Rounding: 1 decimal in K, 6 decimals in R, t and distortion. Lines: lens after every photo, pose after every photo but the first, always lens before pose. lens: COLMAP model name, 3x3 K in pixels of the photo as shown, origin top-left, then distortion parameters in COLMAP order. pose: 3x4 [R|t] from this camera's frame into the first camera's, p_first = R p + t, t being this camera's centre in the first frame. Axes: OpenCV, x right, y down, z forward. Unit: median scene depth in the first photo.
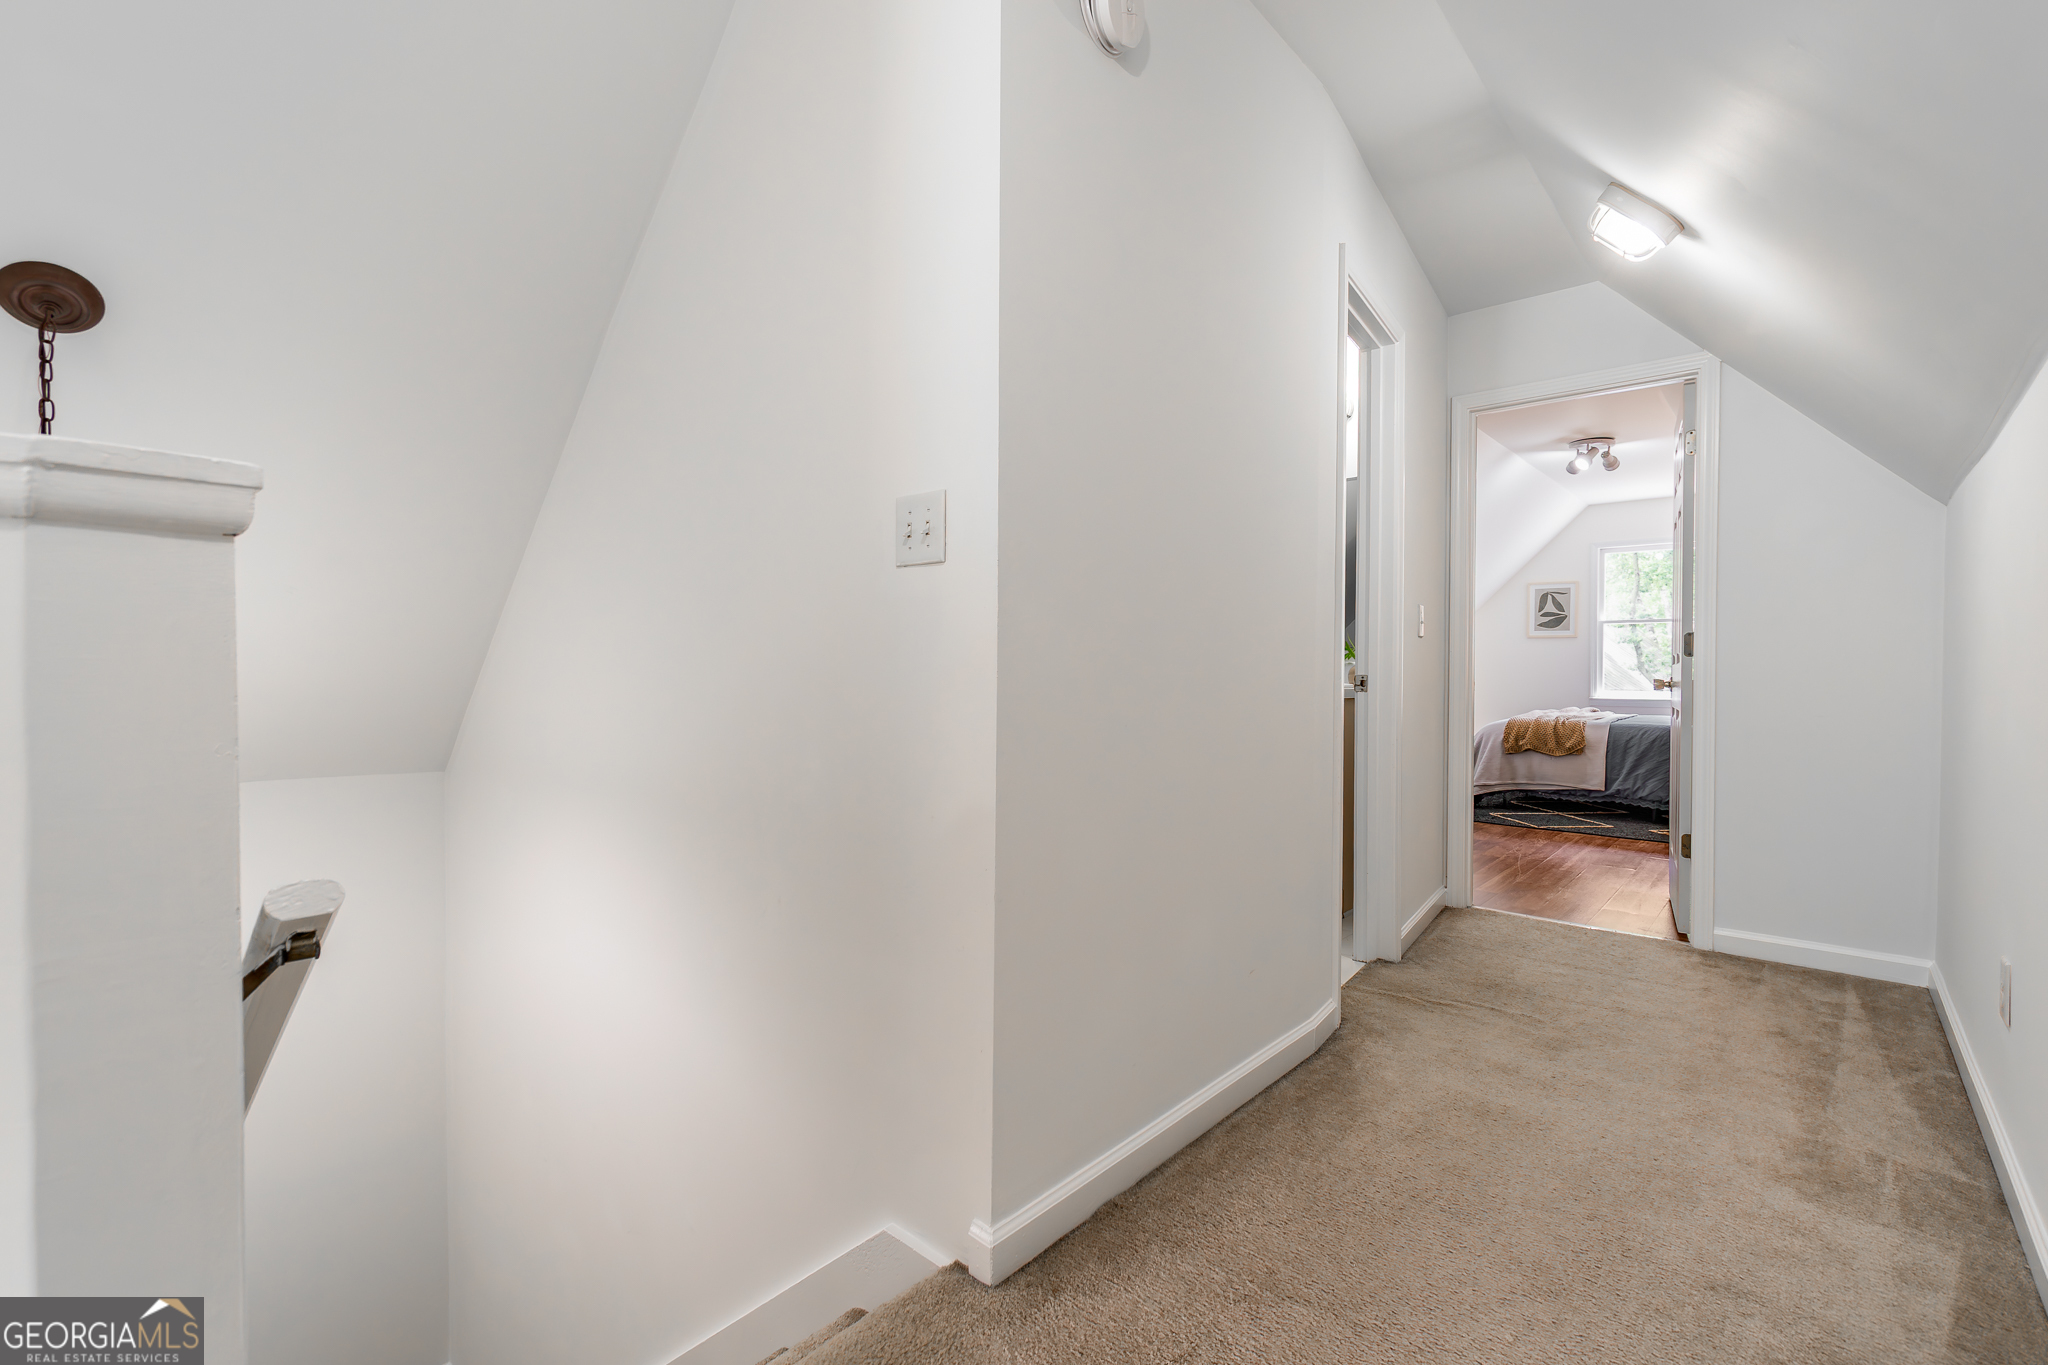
lens RADIAL K [[938.7, 0, 1032.1], [0, 938.7, 672.3], [0, 0, 1]] dist [0.004073, -0.000525]
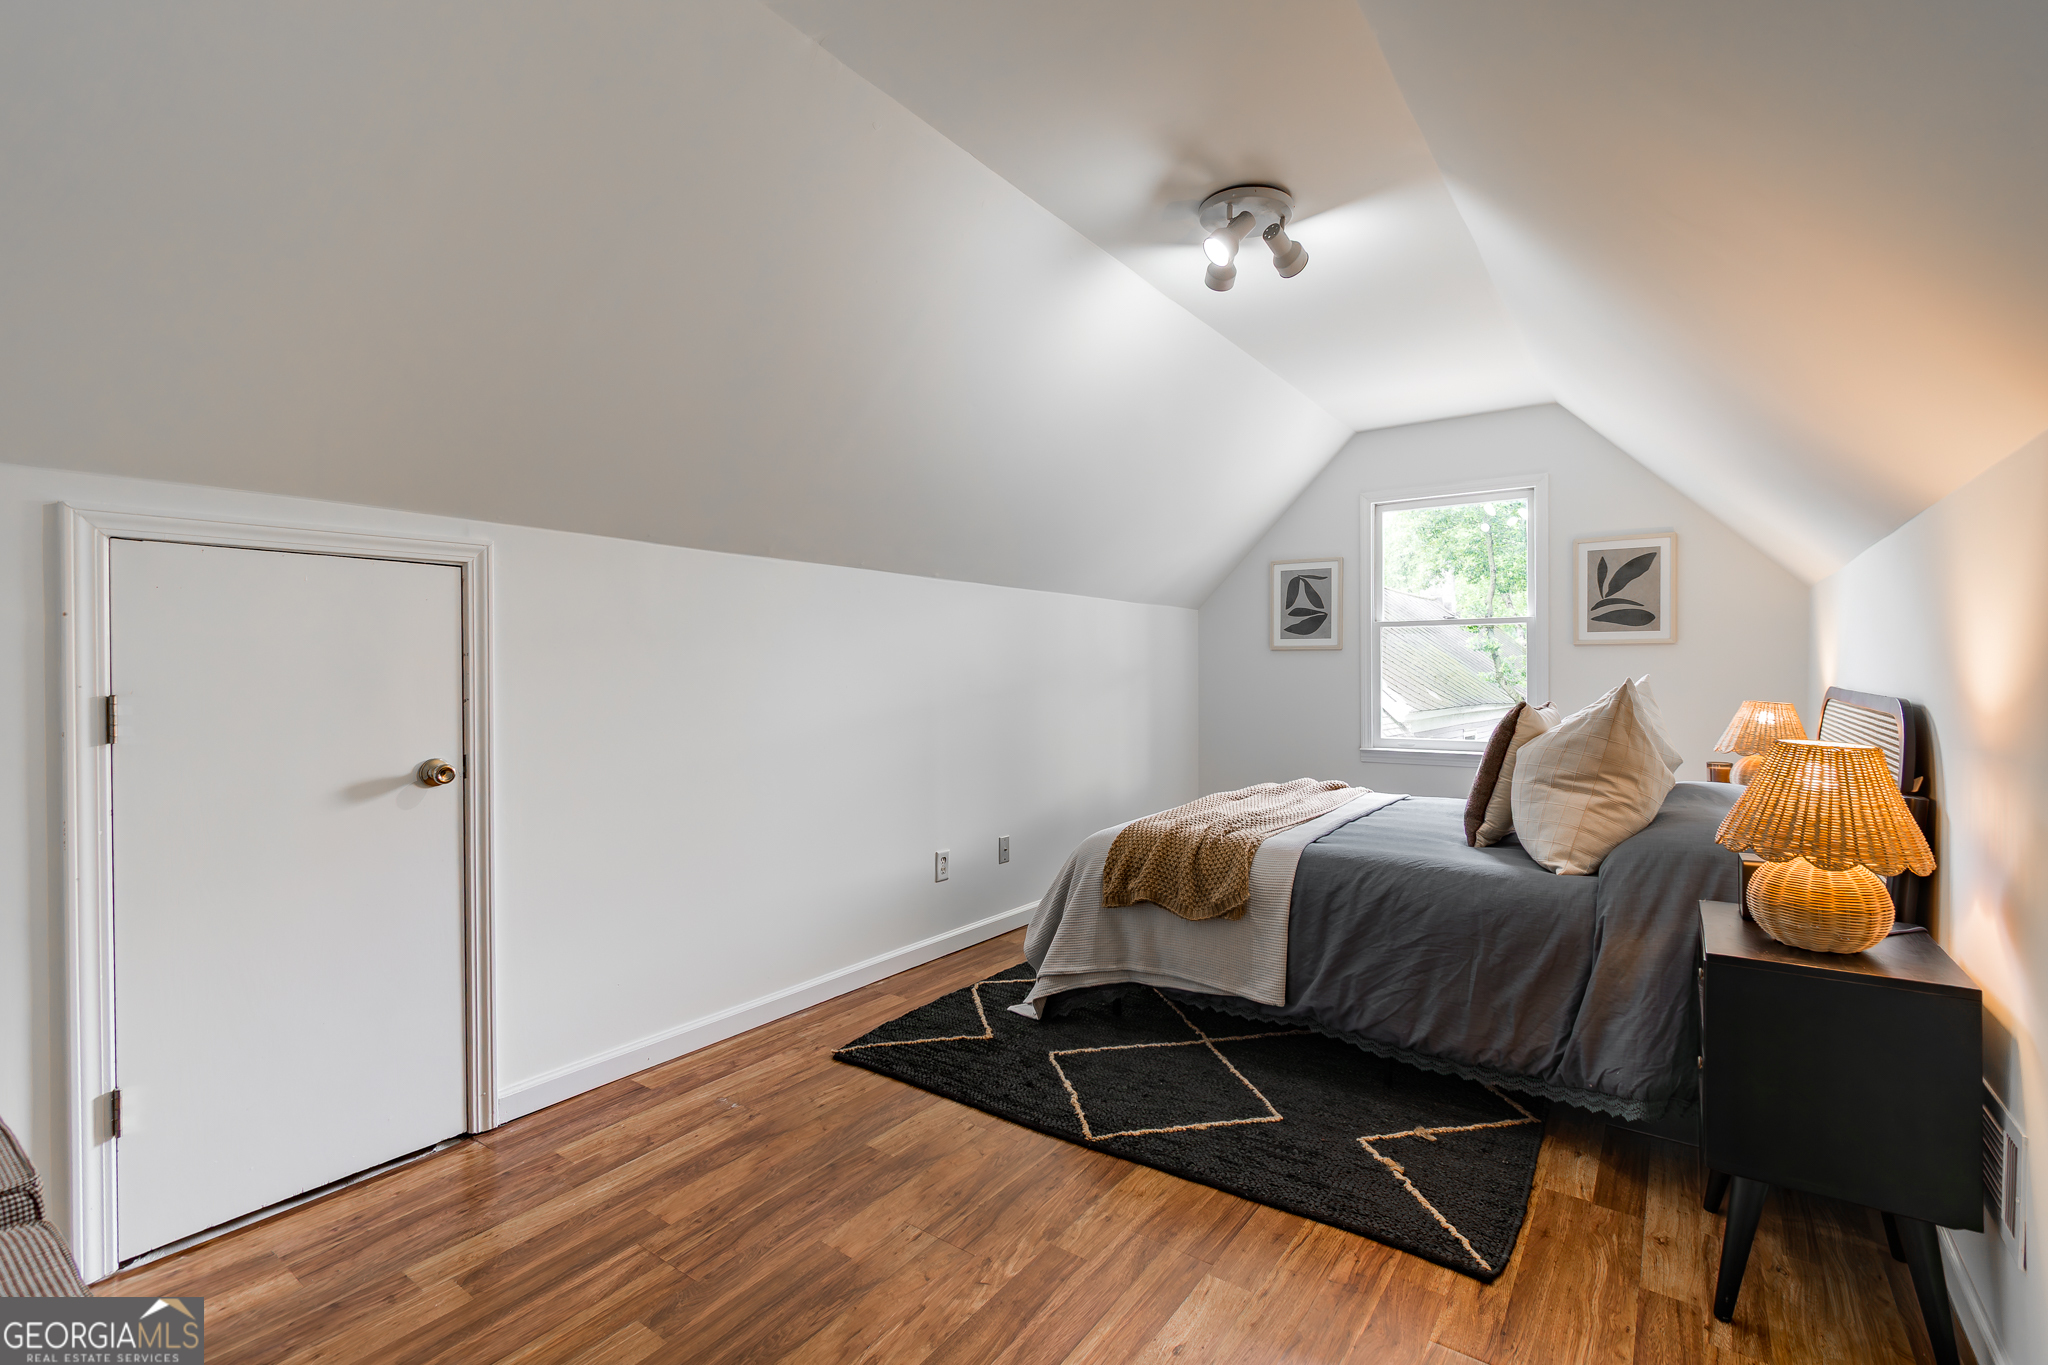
lens RADIAL K [[938.7, 0, 1032.1], [0, 938.7, 672.3], [0, 0, 1]] dist [0.004073, -0.000525]
pose [[0.995700, -0.008117, 0.092283, 0.427887], [0.008860, 0.999932, -0.007646, -0.025380], [-0.092214, 0.008431, 0.995703, 0.543543]]
